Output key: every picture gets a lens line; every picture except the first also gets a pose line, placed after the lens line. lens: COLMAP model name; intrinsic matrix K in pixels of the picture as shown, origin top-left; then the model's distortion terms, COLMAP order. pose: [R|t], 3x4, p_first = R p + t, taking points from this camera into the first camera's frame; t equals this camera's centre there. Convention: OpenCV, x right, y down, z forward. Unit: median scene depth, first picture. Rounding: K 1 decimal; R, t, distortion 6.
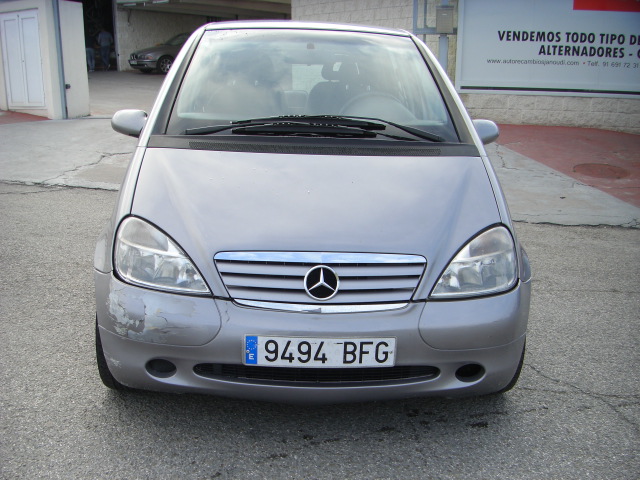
lens RADIAL K [[713.0, 0, 295.7], [0, 713.0, 310.0], [0, 0, 1]] dist [-0.160044, 0.046701]
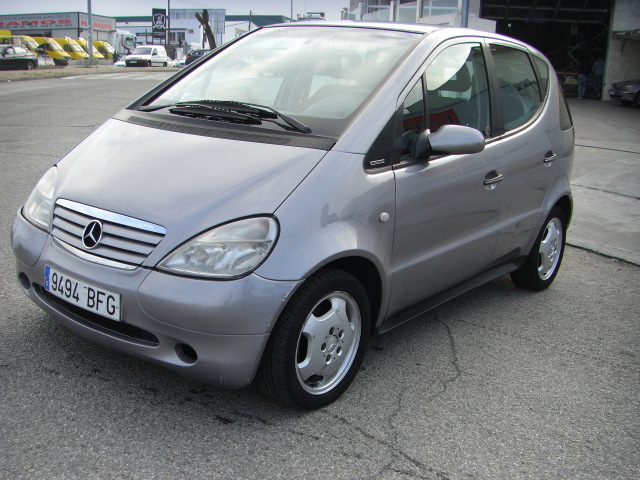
lens RADIAL K [[713.0, 0, 295.7], [0, 713.0, 310.0], [0, 0, 1]] dist [-0.160044, 0.046701]
pose [[0.753316, 0.236211, -0.613774, 1.010085], [-0.257450, 0.964709, 0.055286, -0.067469], [0.605172, 0.116369, 0.787543, 0.313220]]
